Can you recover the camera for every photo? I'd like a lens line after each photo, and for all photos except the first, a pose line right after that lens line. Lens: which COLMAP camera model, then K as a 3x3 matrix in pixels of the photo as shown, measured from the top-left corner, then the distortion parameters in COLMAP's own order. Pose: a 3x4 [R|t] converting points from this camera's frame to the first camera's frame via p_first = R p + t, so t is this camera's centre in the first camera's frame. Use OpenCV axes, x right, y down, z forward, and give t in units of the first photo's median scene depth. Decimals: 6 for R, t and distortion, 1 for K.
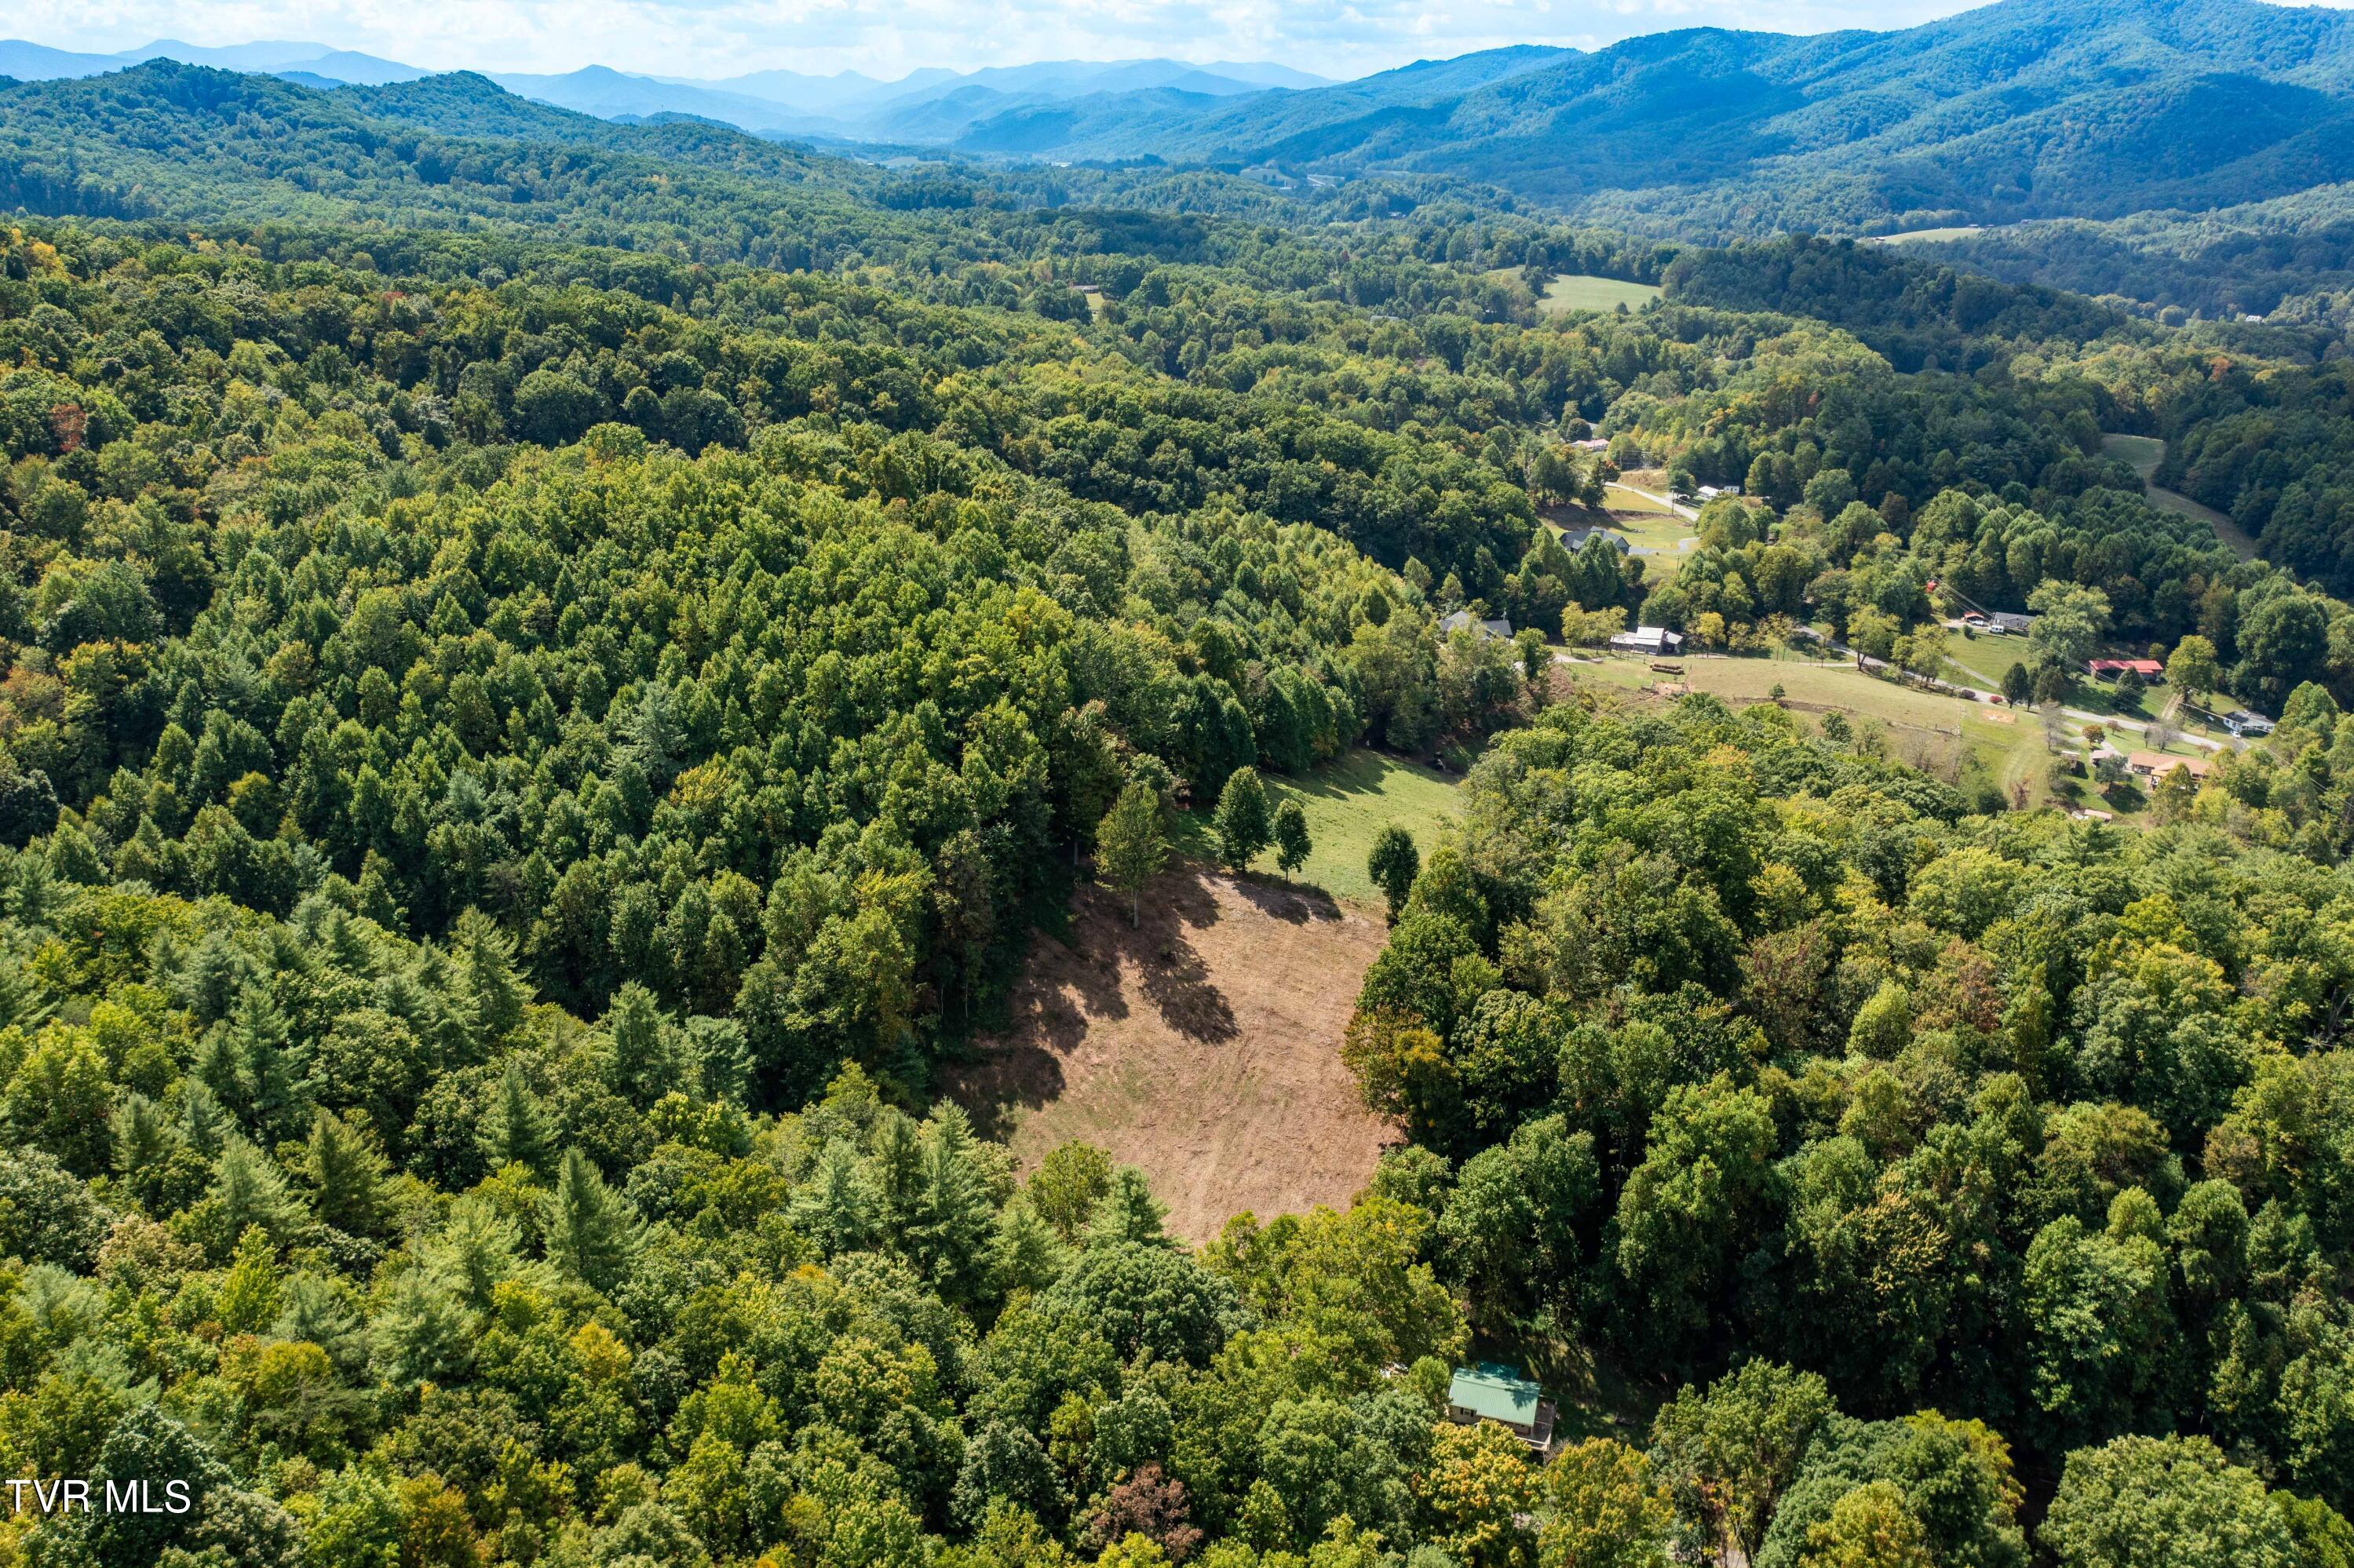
lens RADIAL K [[1854.8, 0, 1157.5], [0, 1854.8, 762.1], [0, 0, 1]] dist [-0.037215, 0.001863]
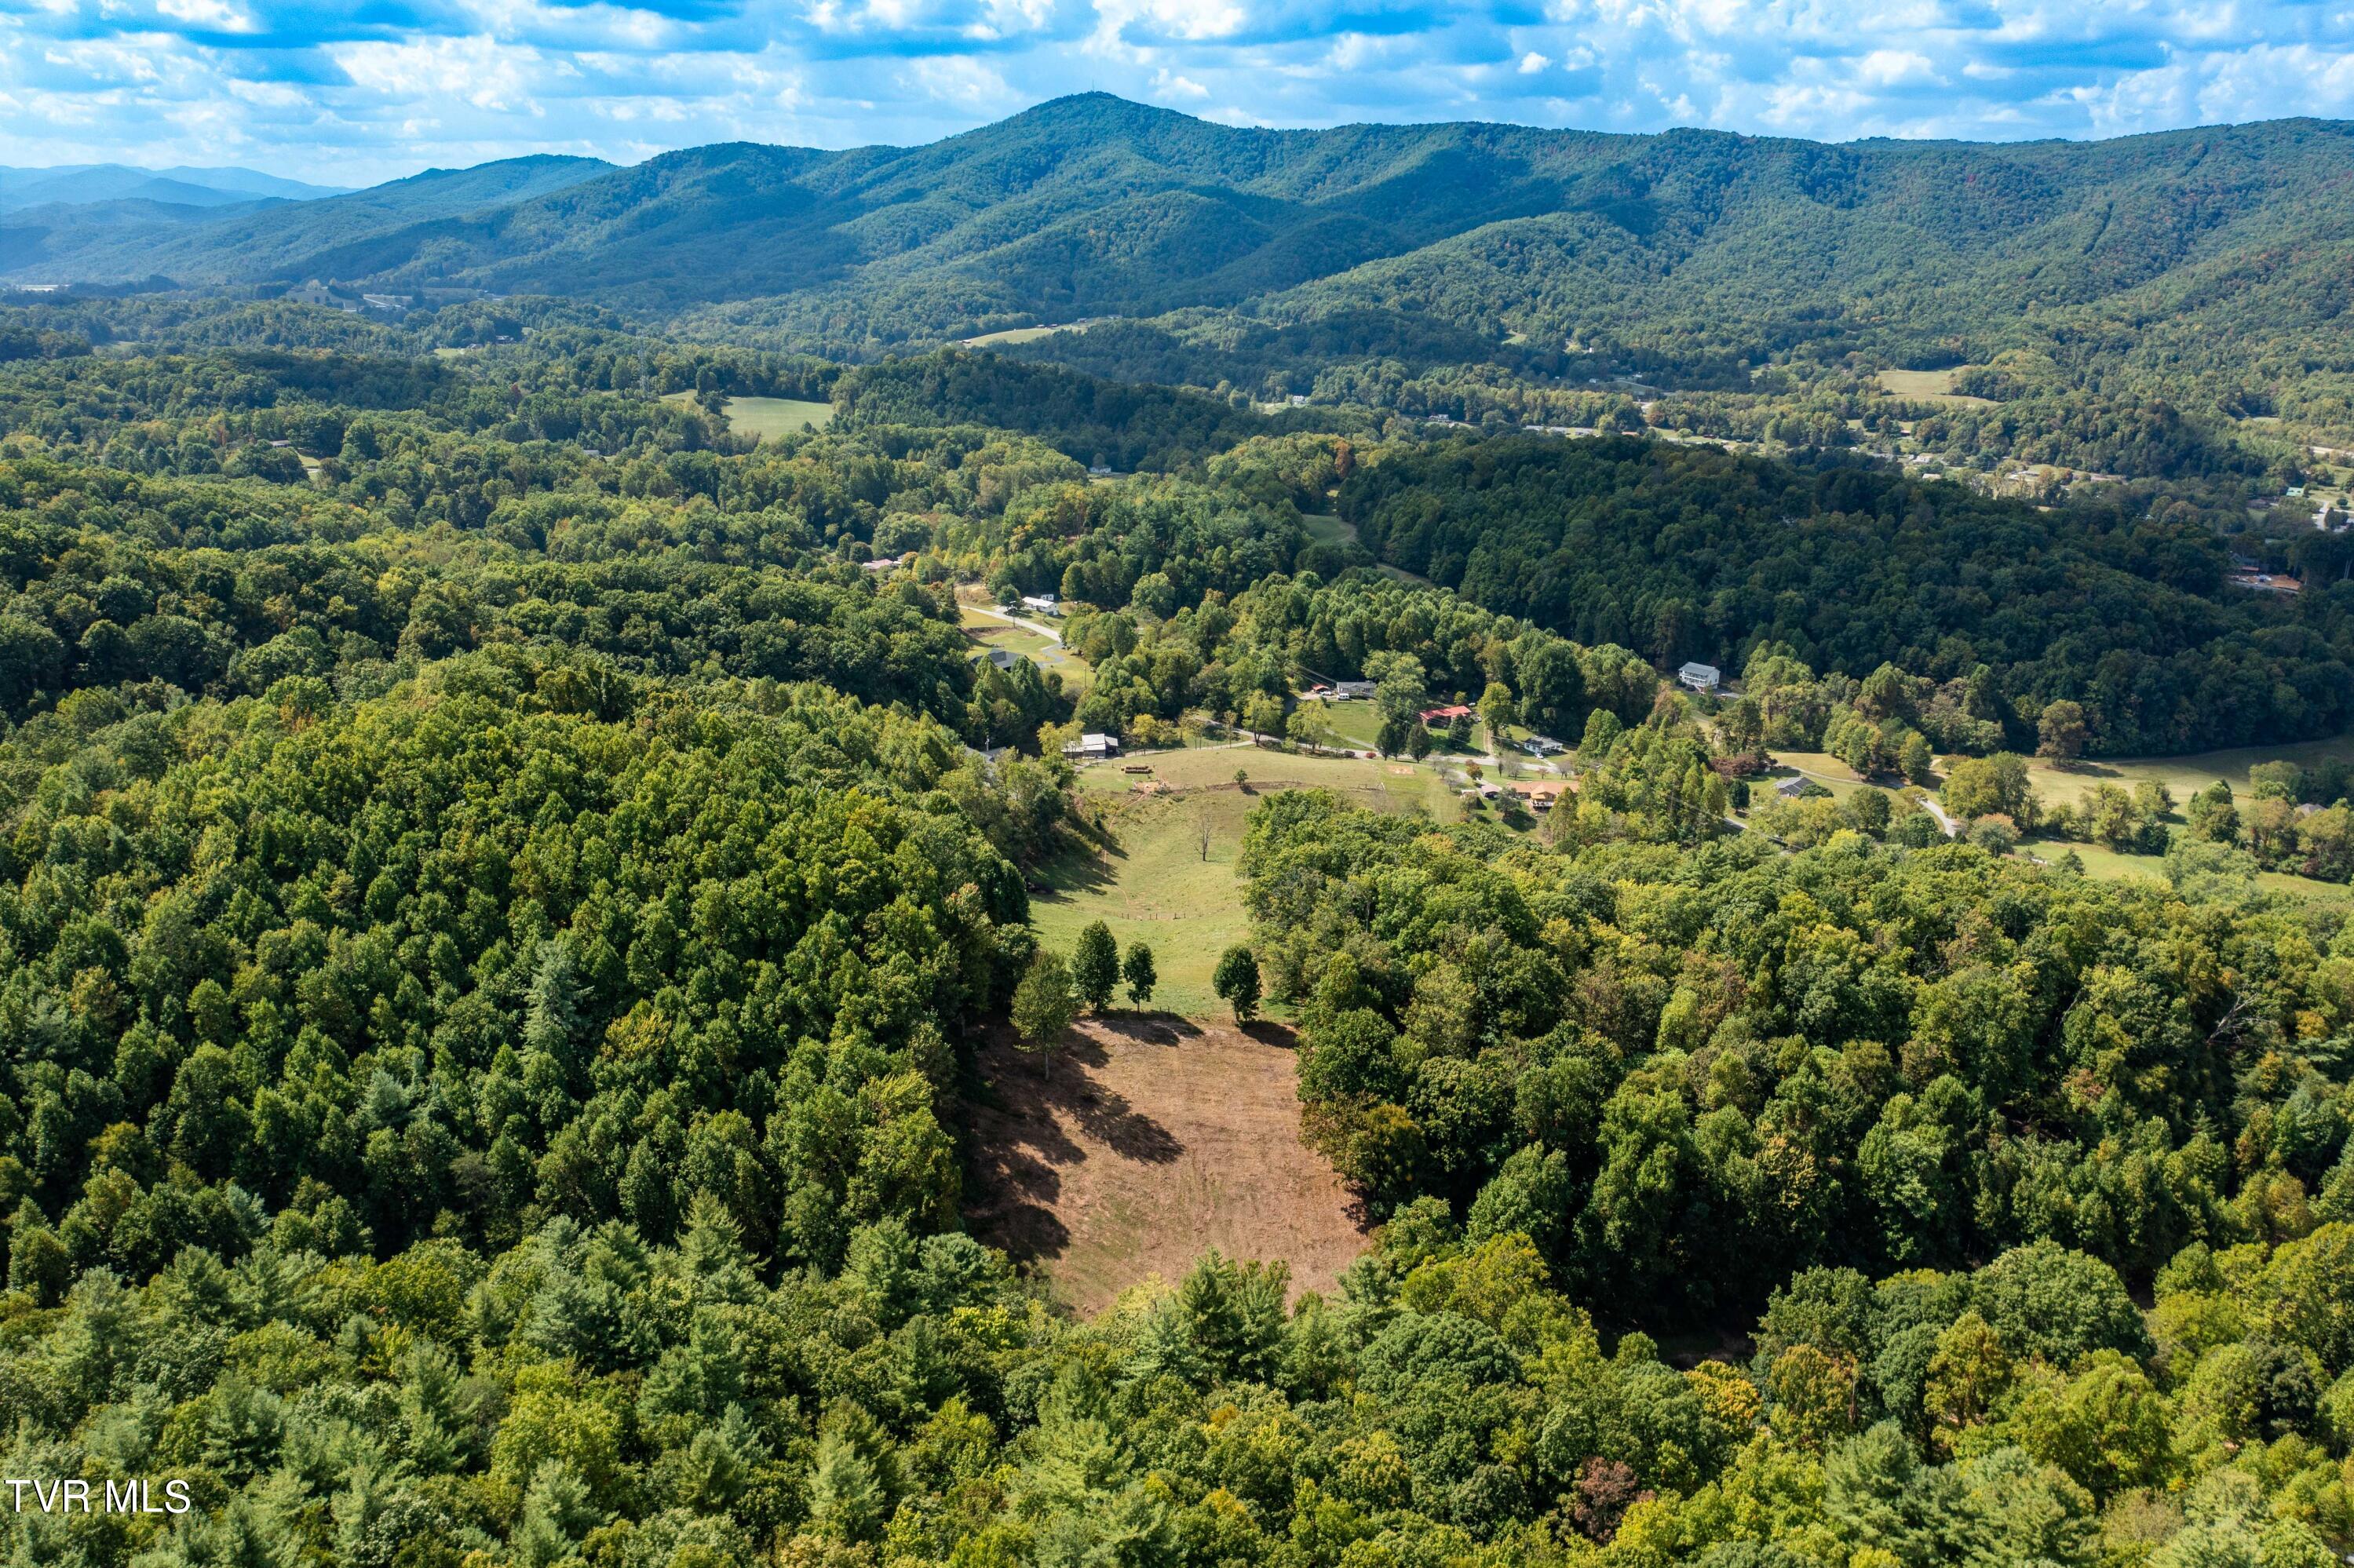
lens RADIAL K [[1854.8, 0, 1157.5], [0, 1854.8, 762.1], [0, 0, 1]] dist [-0.037215, 0.001863]
pose [[0.873183, -0.139225, 0.467084, -0.232988], [0.162192, 0.986717, -0.009093, -0.040502], [-0.459614, 0.083697, 0.884166, -0.013339]]
